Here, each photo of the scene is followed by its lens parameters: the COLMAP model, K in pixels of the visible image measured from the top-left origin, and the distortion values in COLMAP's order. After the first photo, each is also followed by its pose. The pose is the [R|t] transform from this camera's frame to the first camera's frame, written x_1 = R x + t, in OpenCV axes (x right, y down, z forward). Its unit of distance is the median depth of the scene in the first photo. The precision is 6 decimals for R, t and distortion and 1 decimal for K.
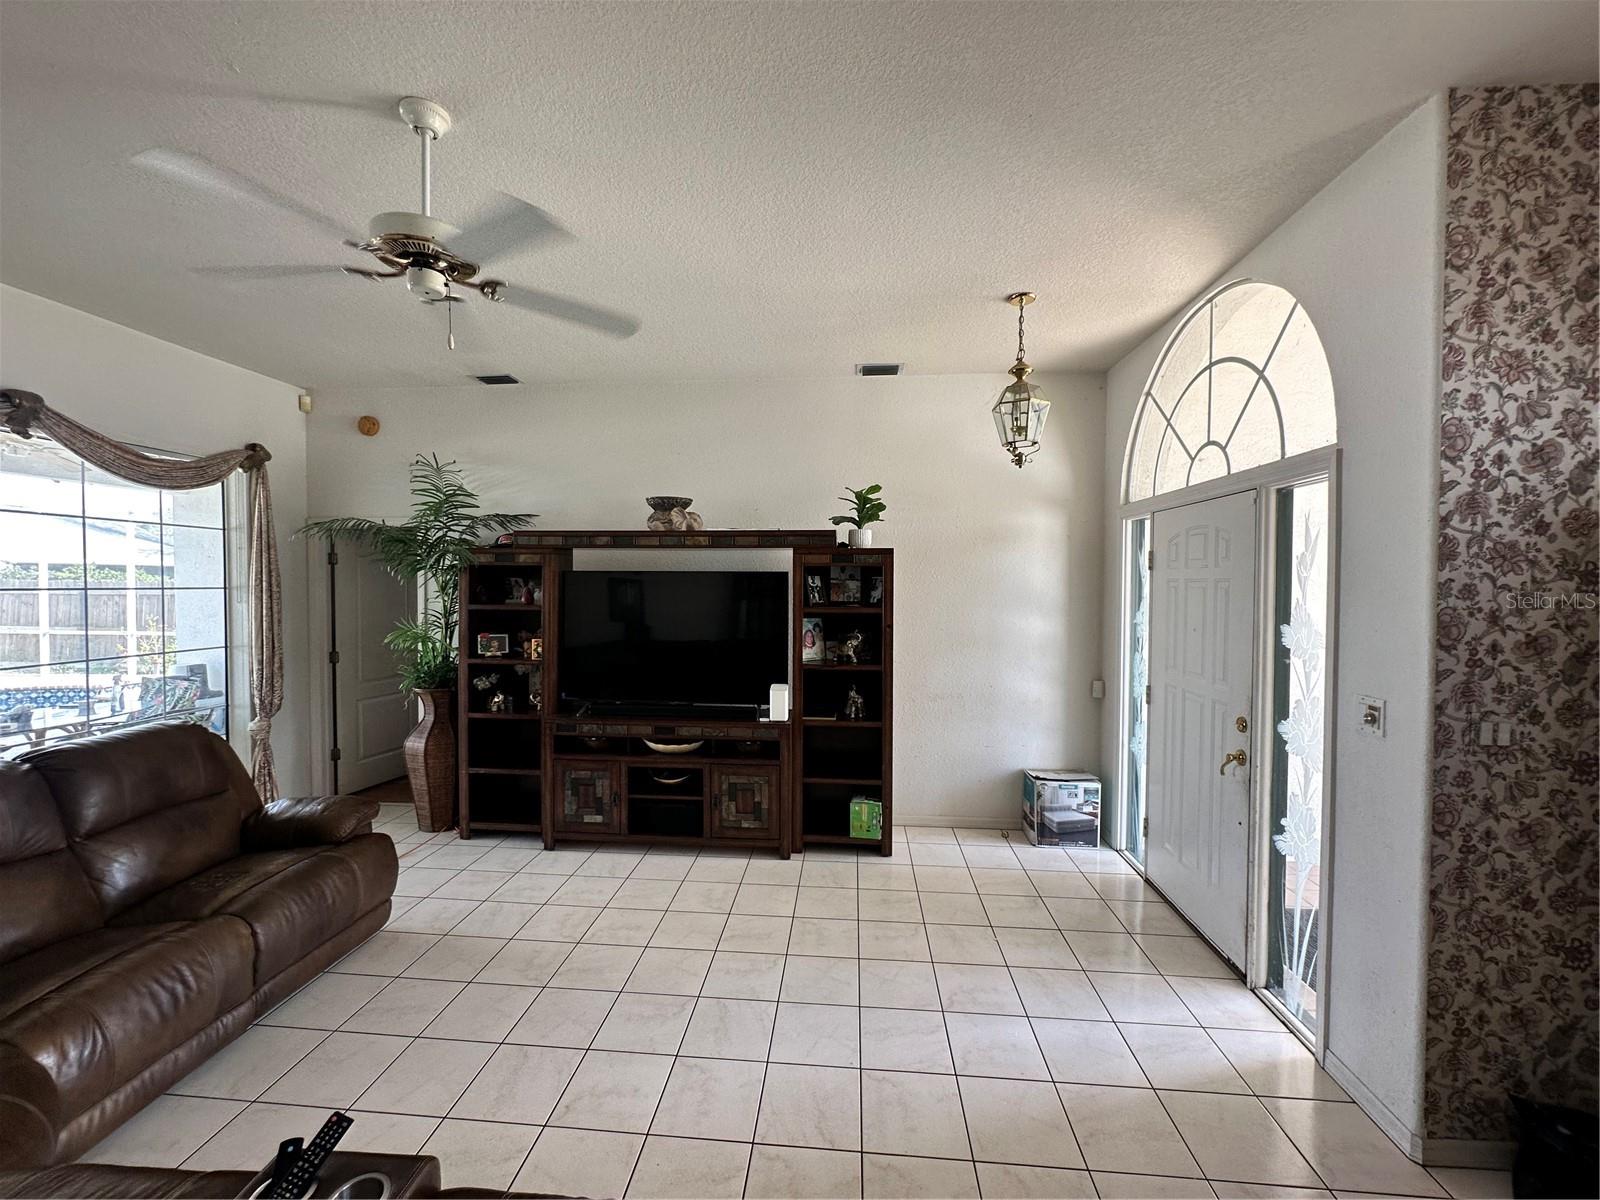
lens RADIAL K [[639.5, 0, 797.8], [0, 639.5, 599.9], [0, 0, 1]] dist [-0.006377, 0.001395]
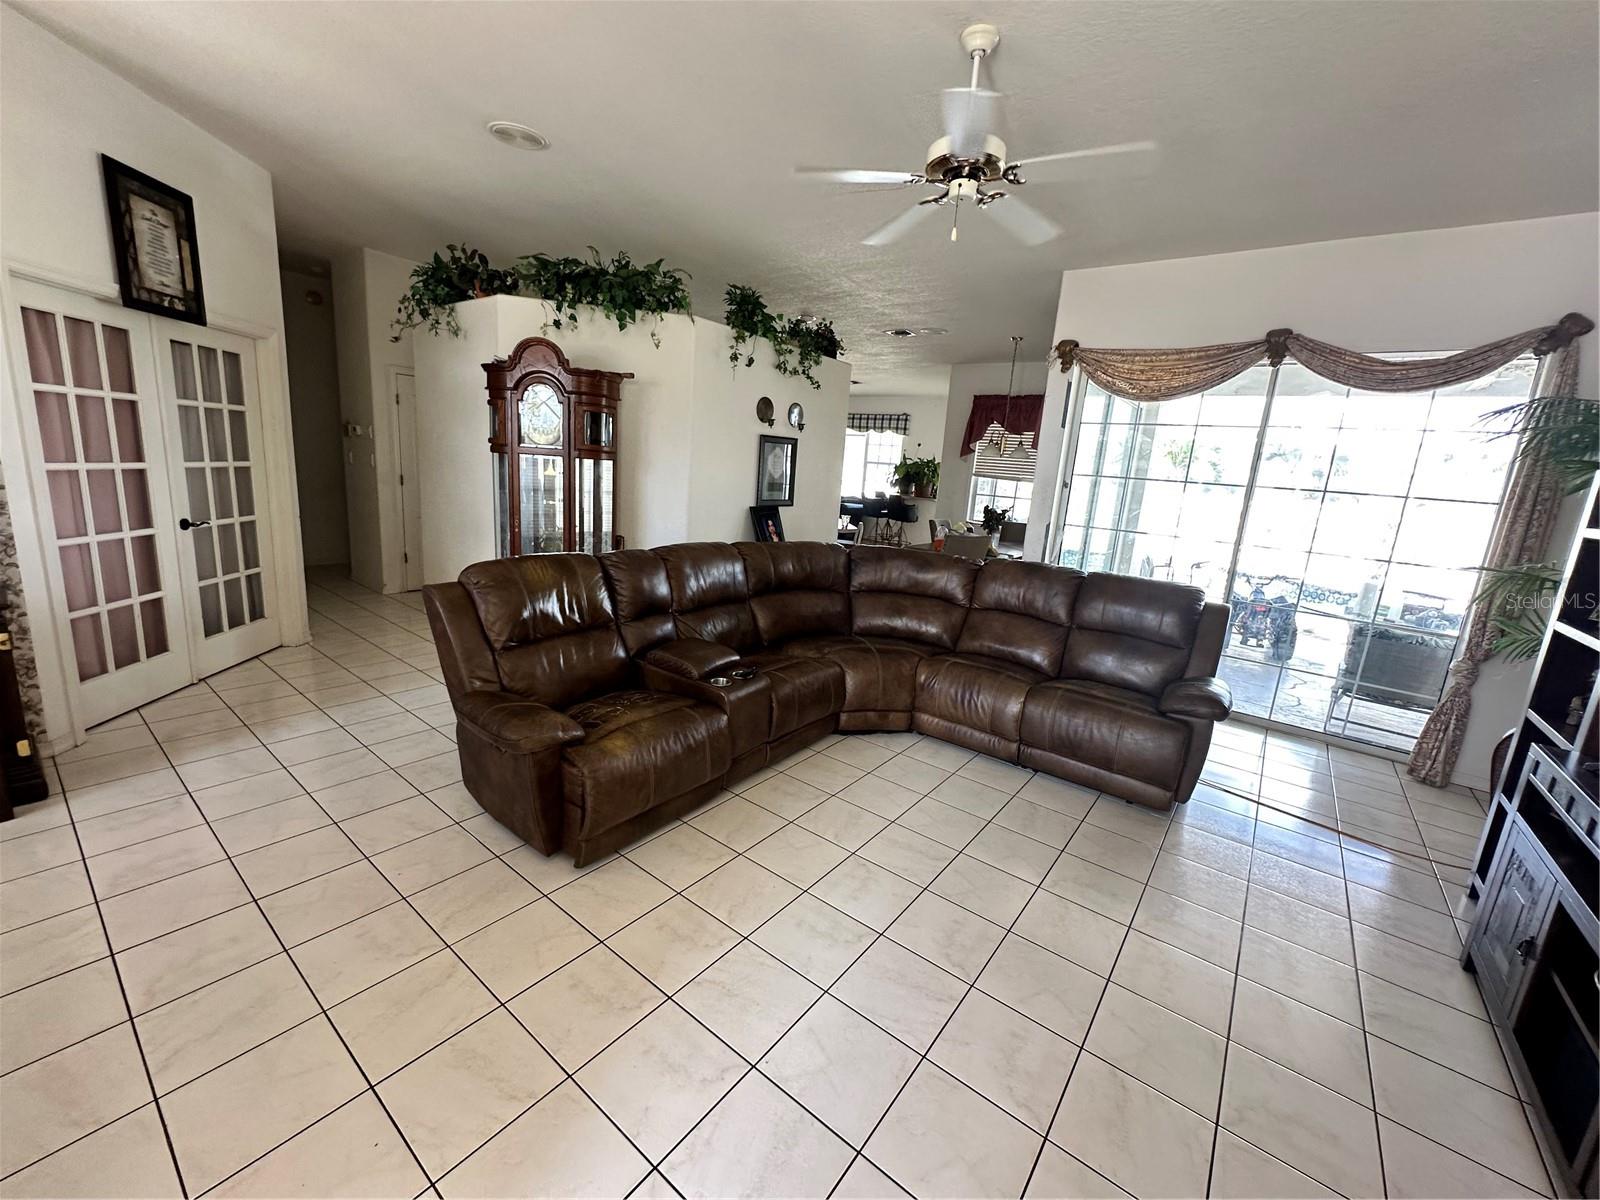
lens RADIAL K [[639.5, 0, 794.3], [0, 639.5, 602.9], [0, 0, 1]] dist [-0.006377, 0.001395]
pose [[-0.536577, 0.130303, -0.833730, 0.430672], [-0.102029, 0.970740, 0.217381, 0.027523], [0.837660, 0.201707, -0.507582, 0.897110]]
